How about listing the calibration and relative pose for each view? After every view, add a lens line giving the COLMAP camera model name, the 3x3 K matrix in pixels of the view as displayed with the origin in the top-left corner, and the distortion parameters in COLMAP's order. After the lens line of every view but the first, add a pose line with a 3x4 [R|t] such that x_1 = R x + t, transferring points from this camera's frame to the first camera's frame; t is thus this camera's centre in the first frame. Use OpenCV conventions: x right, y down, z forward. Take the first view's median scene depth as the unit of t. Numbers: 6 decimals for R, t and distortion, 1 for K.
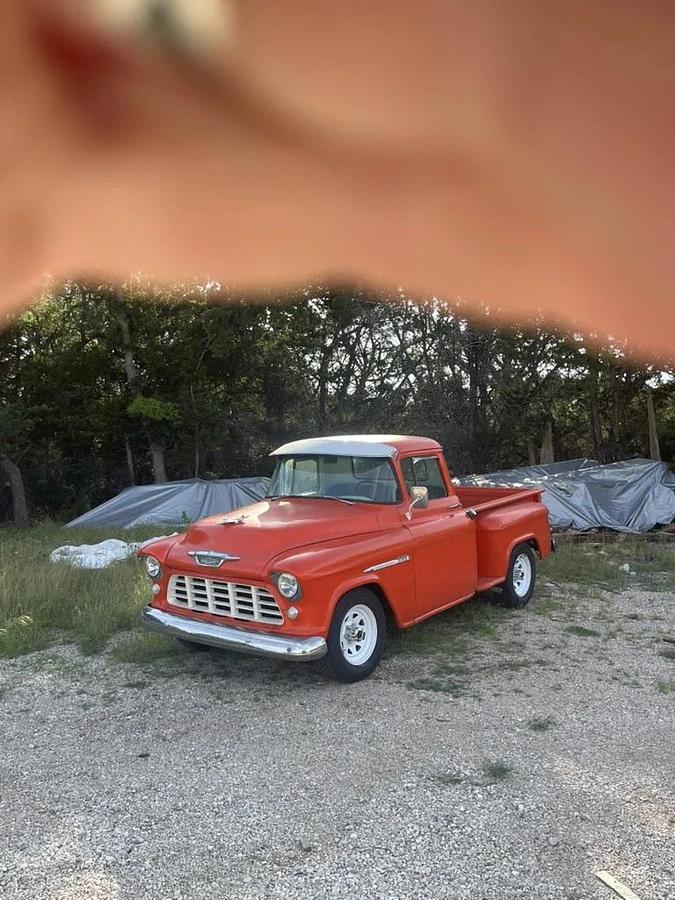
lens RADIAL K [[704.8, 0, 332.4], [0, 704.8, 450.7], [0, 0, 1]] dist [0.052215, -0.072015]
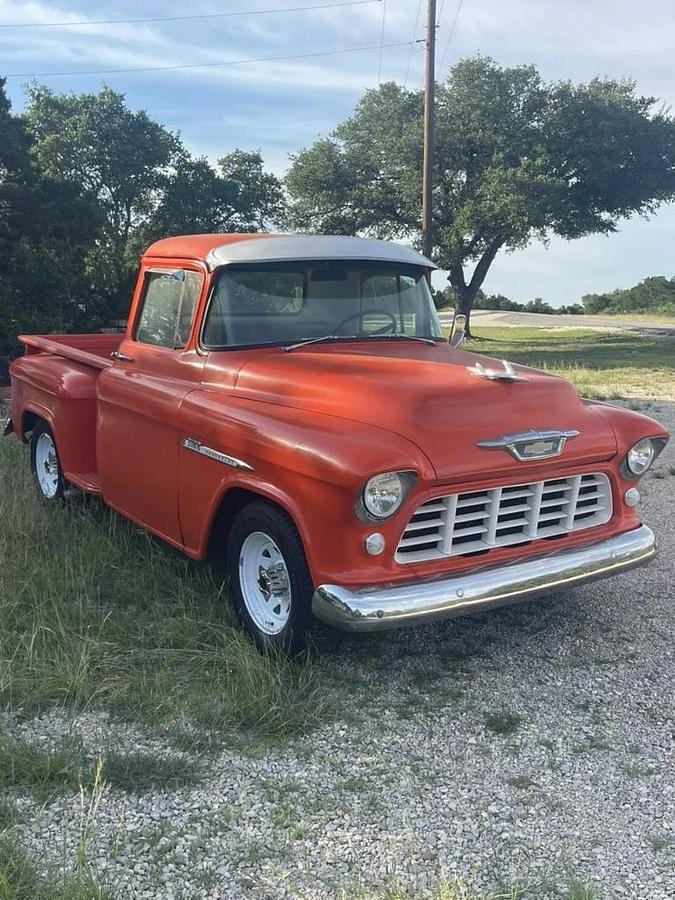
lens RADIAL K [[865.9, 0, 337.1], [0, 865.9, 451.7], [0, 0, 1]] dist [0.027269, 0.000000]
pose [[0.312567, -0.130644, 0.940869, -0.824470], [-0.008924, 0.990049, 0.140438, 0.066319], [-0.949854, -0.052292, 0.308290, 0.917554]]
